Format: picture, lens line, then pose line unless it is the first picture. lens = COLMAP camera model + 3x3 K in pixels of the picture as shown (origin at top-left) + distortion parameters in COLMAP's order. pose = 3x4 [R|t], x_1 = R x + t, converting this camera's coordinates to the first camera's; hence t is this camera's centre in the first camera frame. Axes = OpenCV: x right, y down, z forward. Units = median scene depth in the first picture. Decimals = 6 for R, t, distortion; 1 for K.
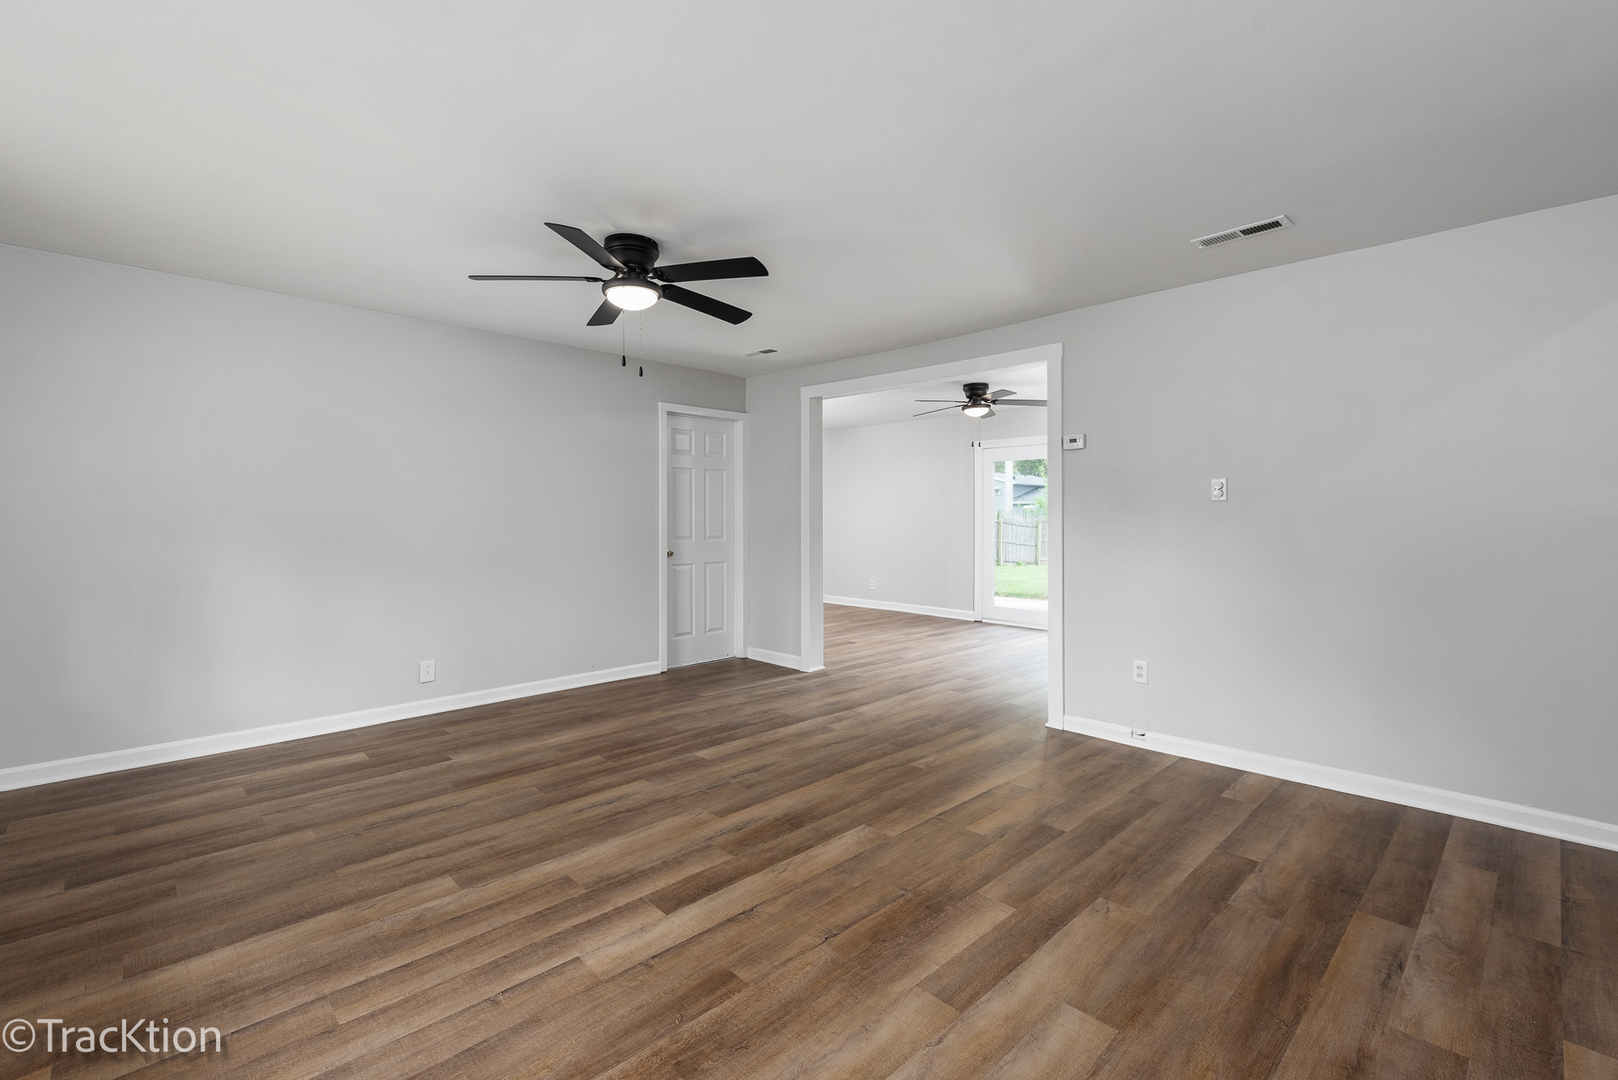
lens RADIAL K [[716.2, 0, 812.3], [0, 716.2, 507.9], [0, 0, 1]] dist [0.009425, -0.000523]
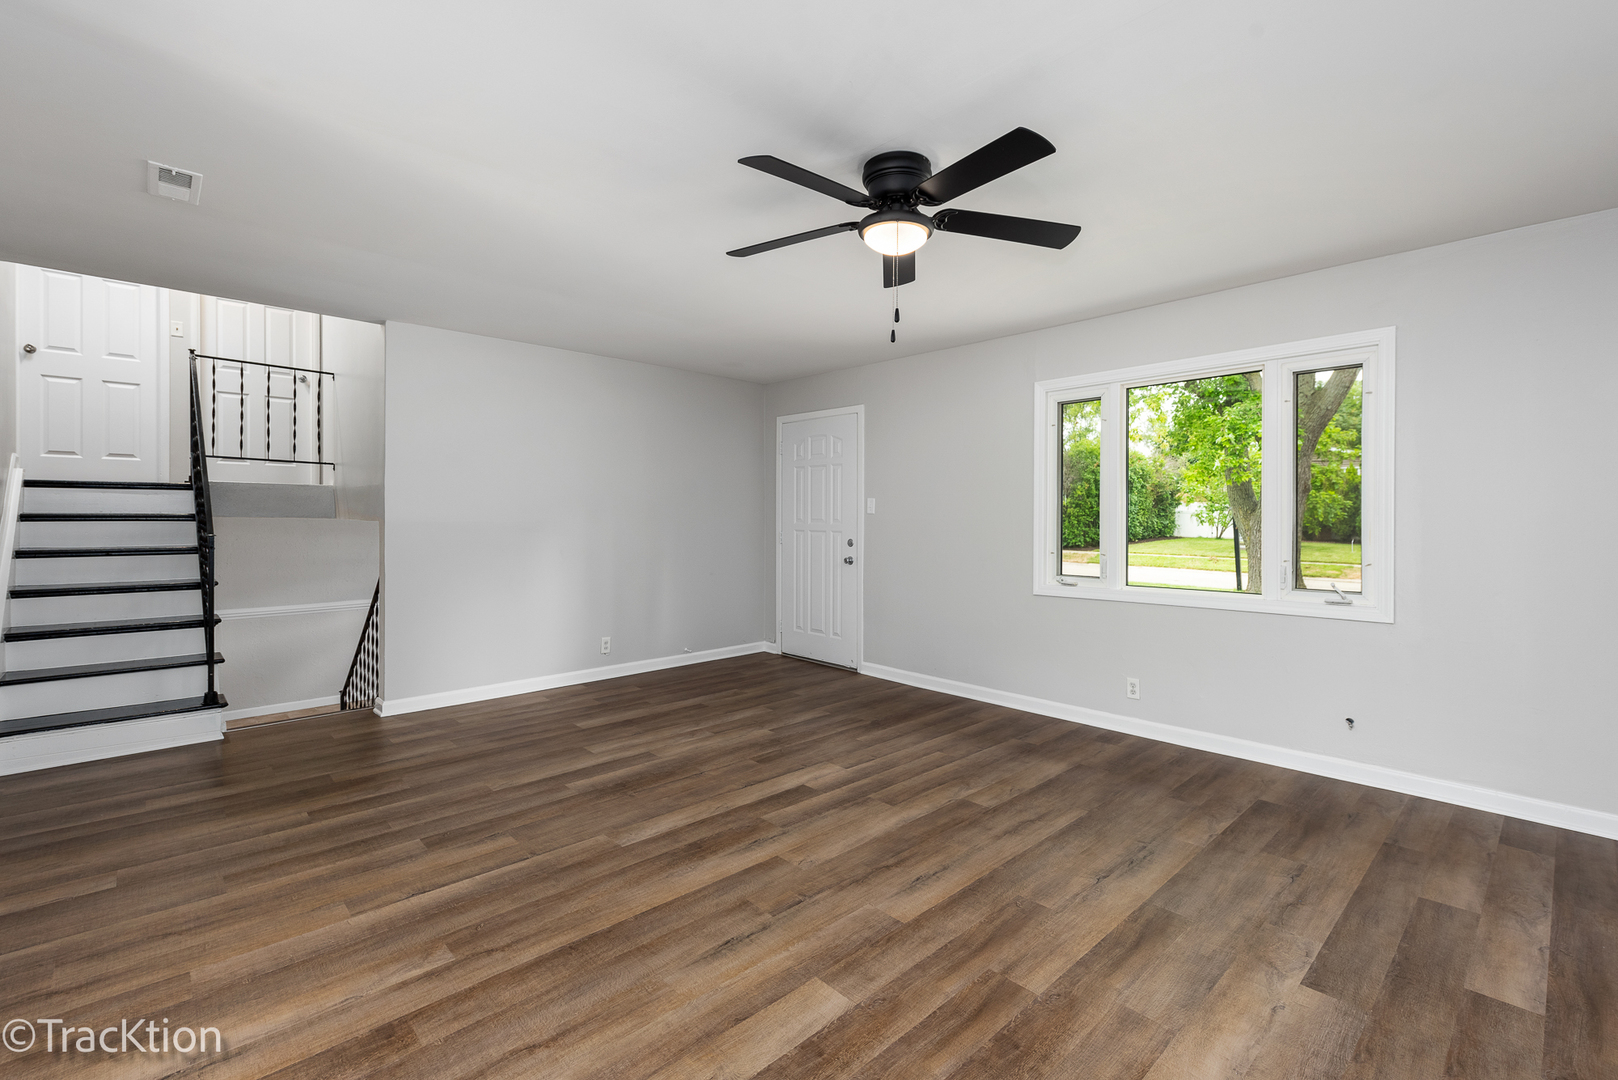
lens RADIAL K [[716.2, 0, 812.3], [0, 716.2, 507.9], [0, 0, 1]] dist [0.009425, -0.000523]
pose [[-0.999880, -0.005487, 0.014479, -0.192806], [-0.005752, 0.999816, -0.018307, 0.016992], [-0.014376, -0.018388, -0.999728, 2.006411]]
